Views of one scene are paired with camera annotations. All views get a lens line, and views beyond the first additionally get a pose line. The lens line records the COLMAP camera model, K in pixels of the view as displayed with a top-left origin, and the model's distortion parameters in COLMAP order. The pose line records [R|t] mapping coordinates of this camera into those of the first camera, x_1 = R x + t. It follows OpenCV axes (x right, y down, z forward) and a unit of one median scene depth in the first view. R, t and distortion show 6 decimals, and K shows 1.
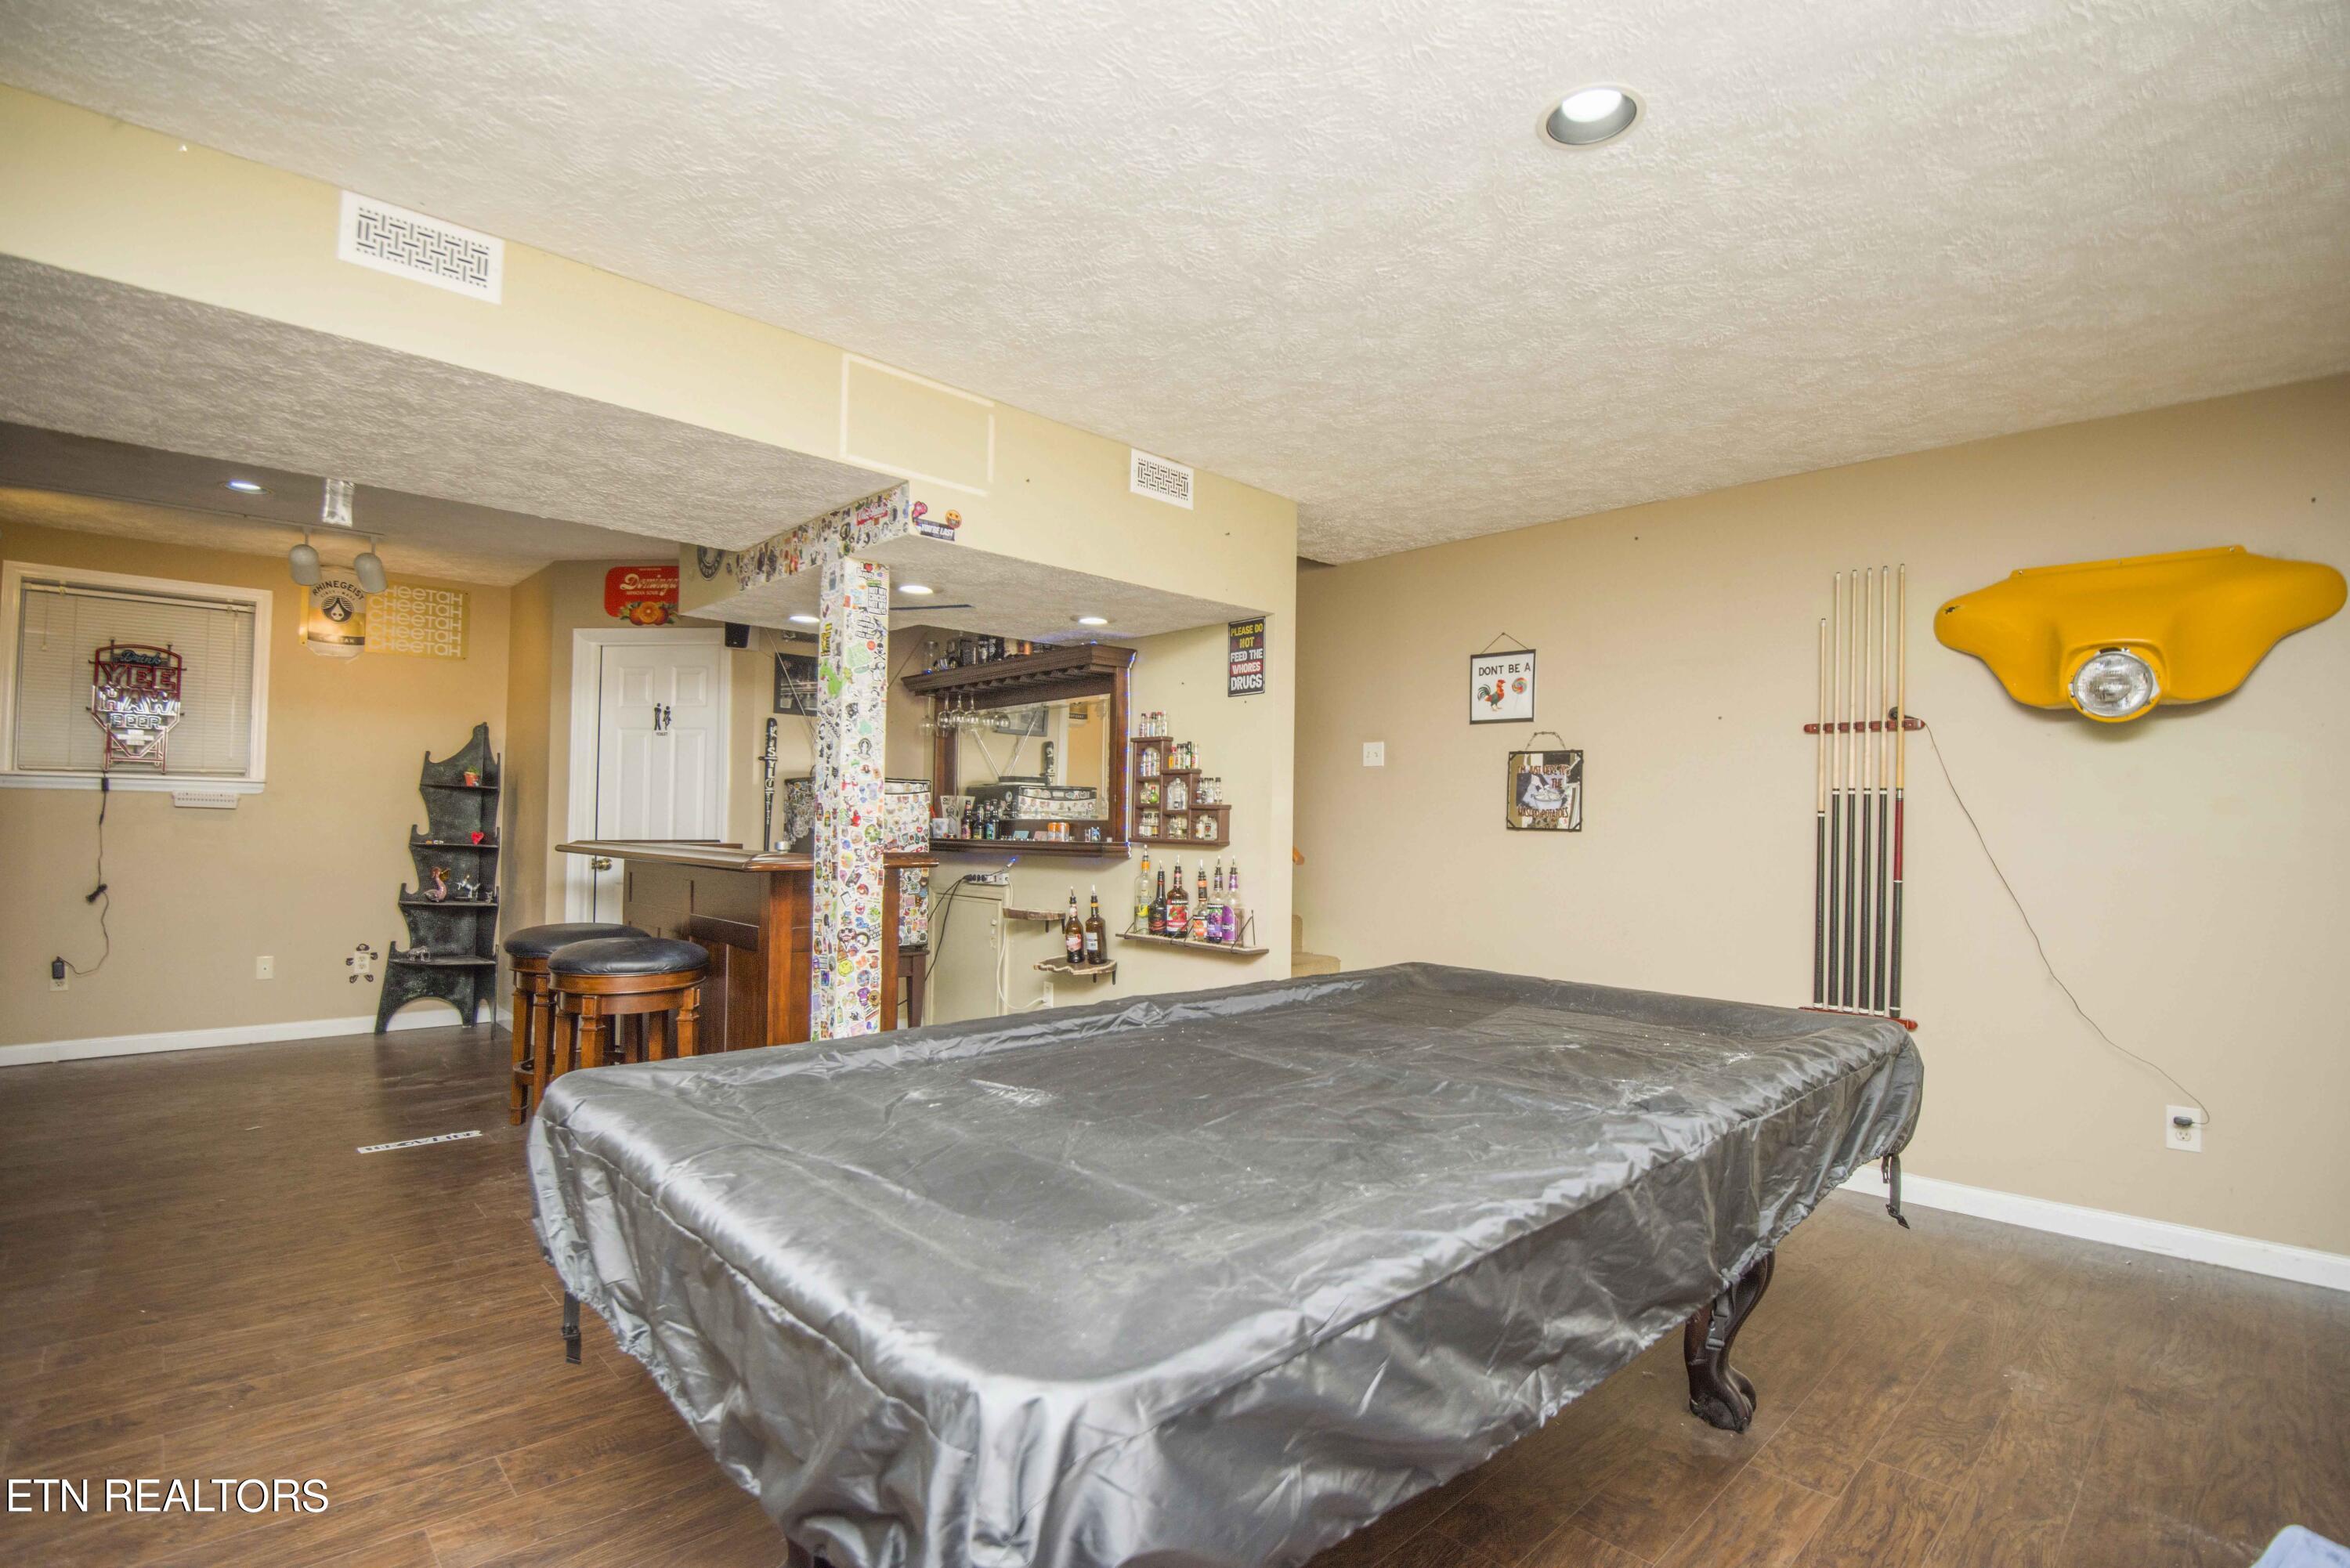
lens RADIAL K [[1085.4, 0, 1178.8], [0, 1085.4, 801.2], [0, 0, 1]] dist [-0.007480, -0.021615]
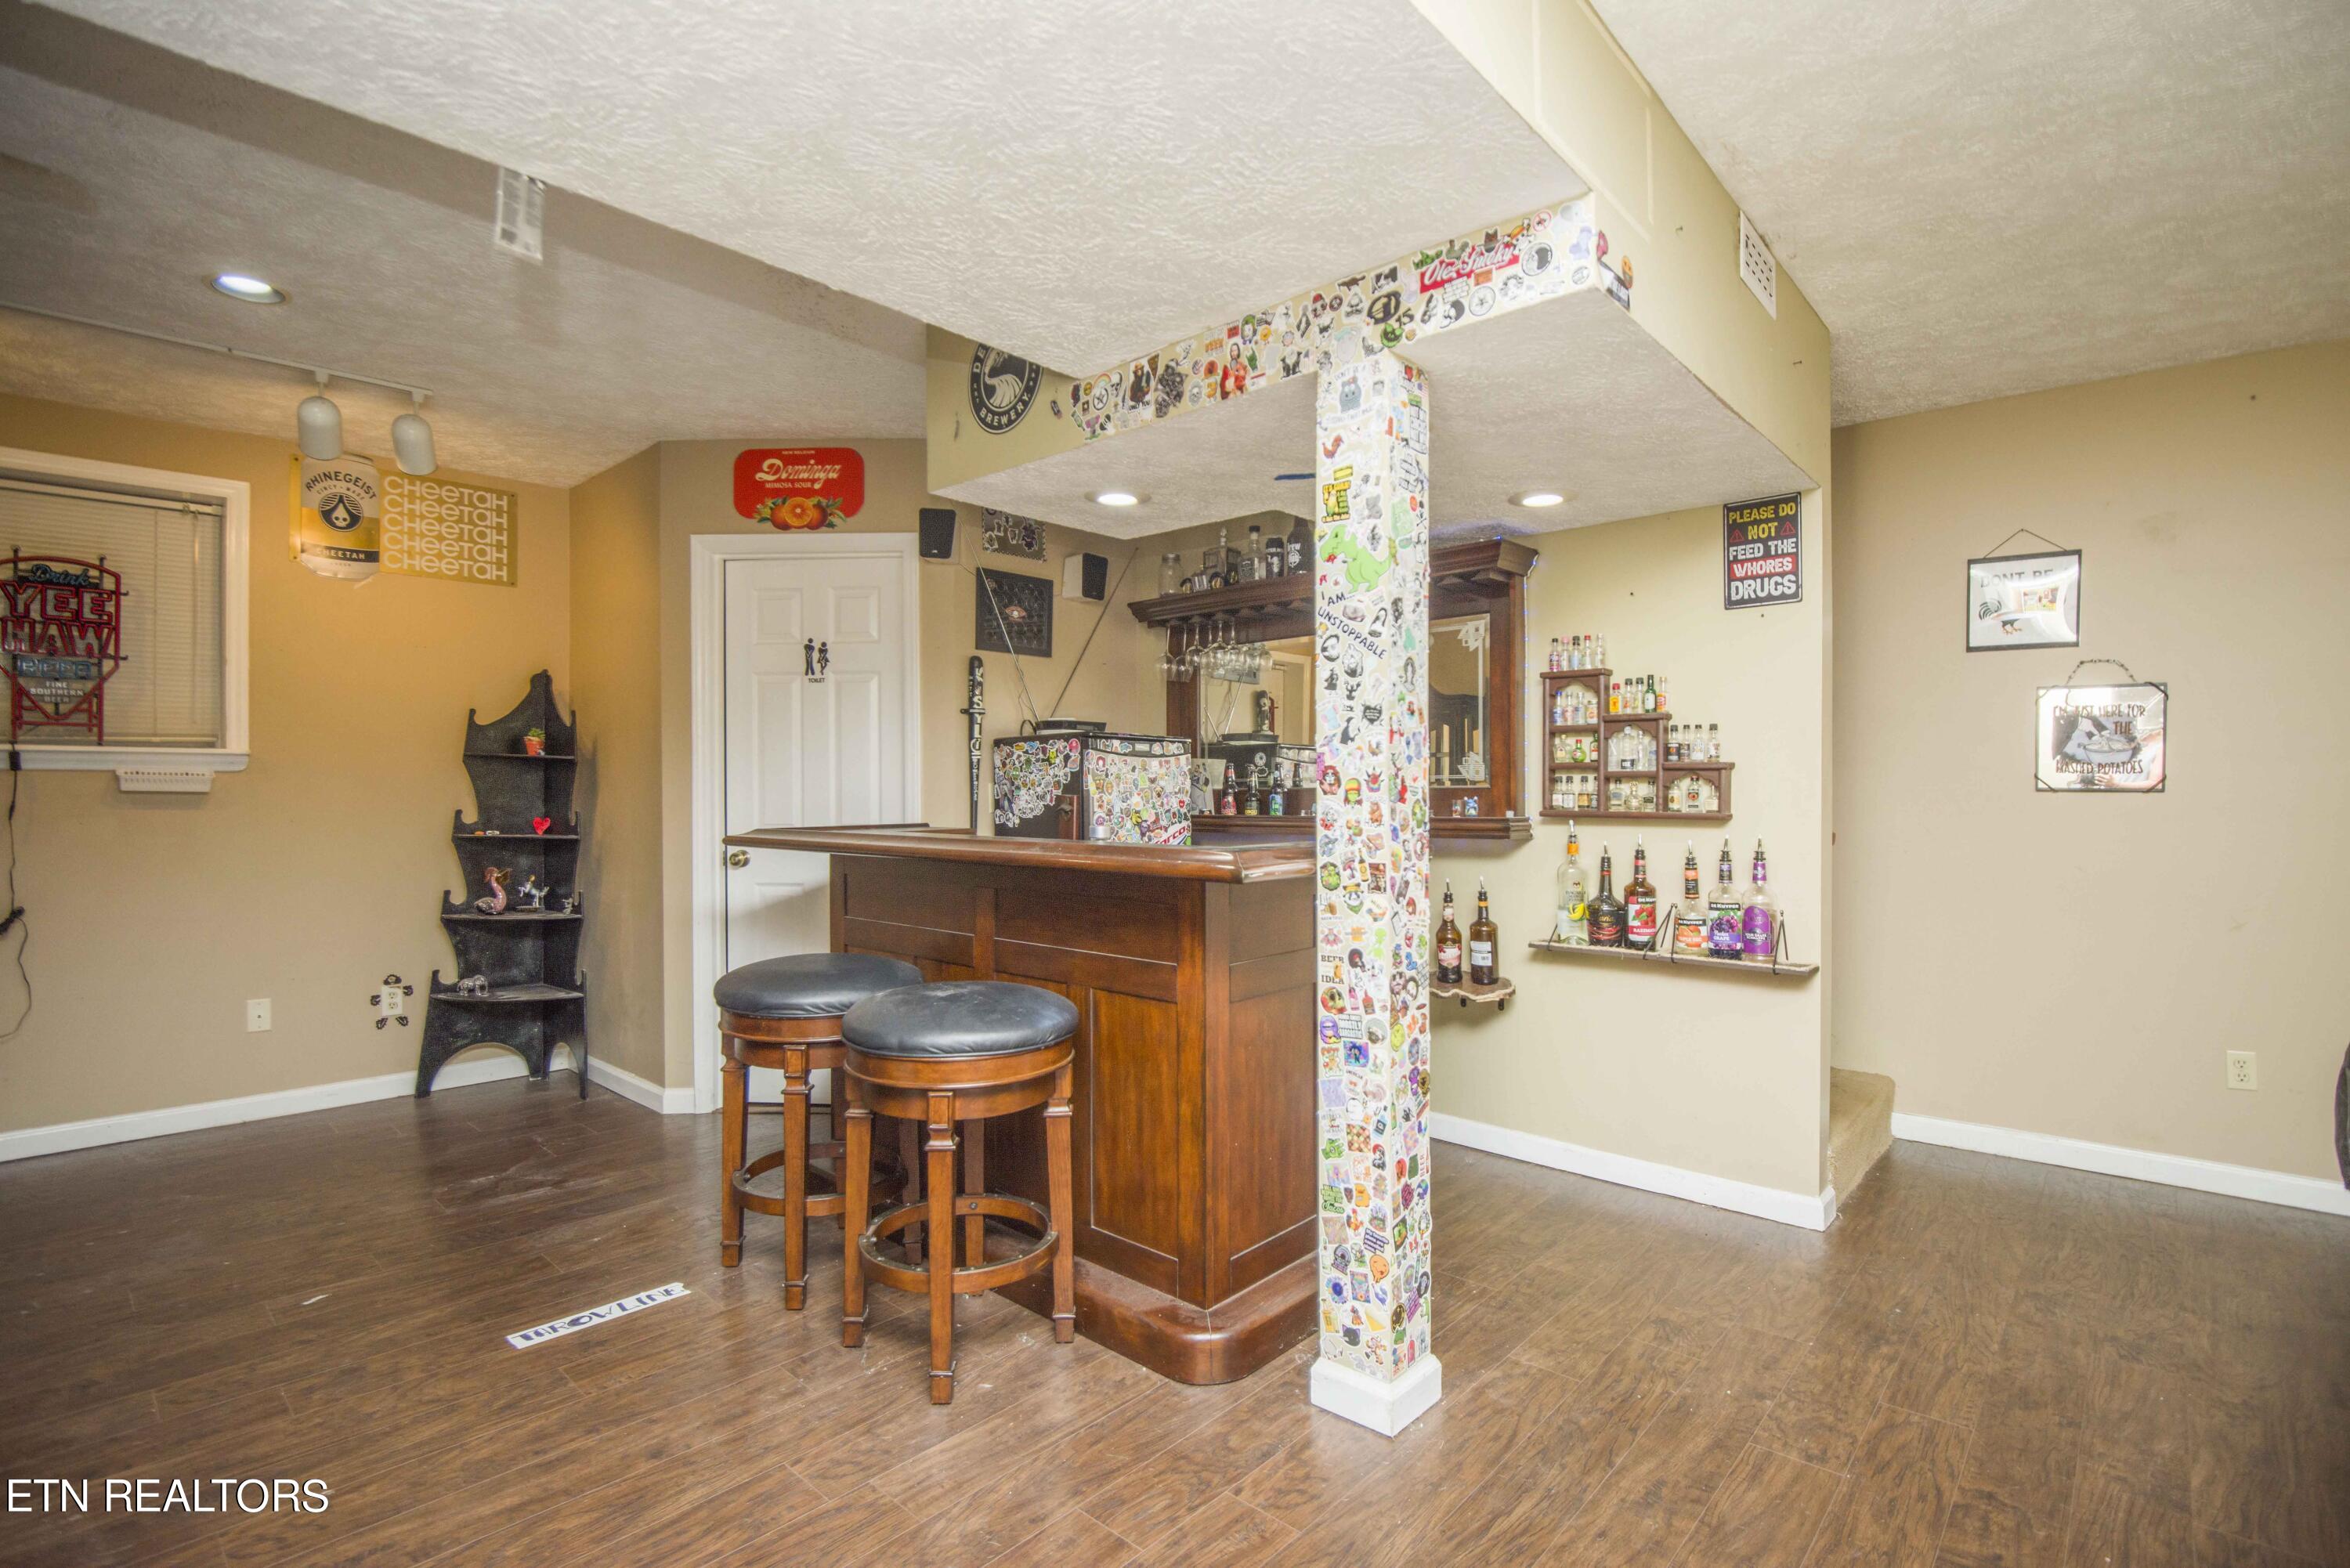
lens RADIAL K [[1085.4, 0, 1178.8], [0, 1085.4, 801.2], [0, 0, 1]] dist [-0.007480, -0.021615]
pose [[0.997623, -0.017765, 0.066585, -0.335820], [0.015716, 0.999390, 0.031177, 0.000952], [-0.067098, -0.030057, 0.997294, 0.294319]]
